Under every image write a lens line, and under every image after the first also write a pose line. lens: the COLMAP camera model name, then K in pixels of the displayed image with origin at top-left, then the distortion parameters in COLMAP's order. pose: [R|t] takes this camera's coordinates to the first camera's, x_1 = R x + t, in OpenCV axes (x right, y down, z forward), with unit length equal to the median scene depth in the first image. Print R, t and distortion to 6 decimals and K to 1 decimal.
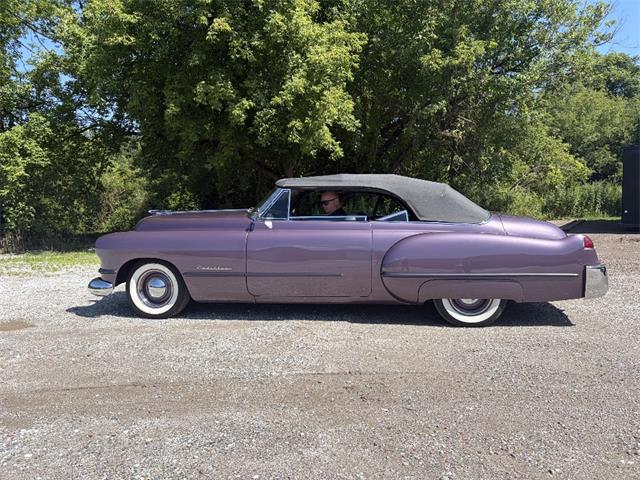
lens RADIAL K [[500.3, 0, 322.8], [0, 500.3, 238.7], [0, 0, 1]] dist [0.044278, -0.052893]
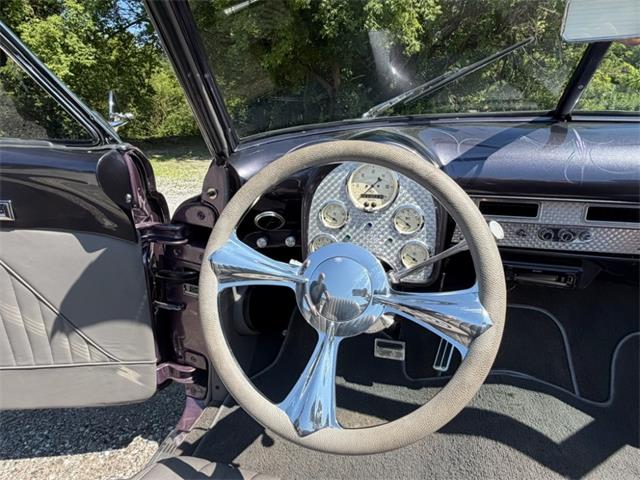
lens RADIAL K [[400.1, 0, 312.9], [0, 400.1, 237.0], [0, 0, 1]] dist [-0.005207, 0.003181]
pose [[0.998339, 0.023397, -0.052647, -0.096011], [-0.010672, 0.973109, 0.230099, -0.009025], [0.056615, -0.229155, 0.971742, 0.239192]]
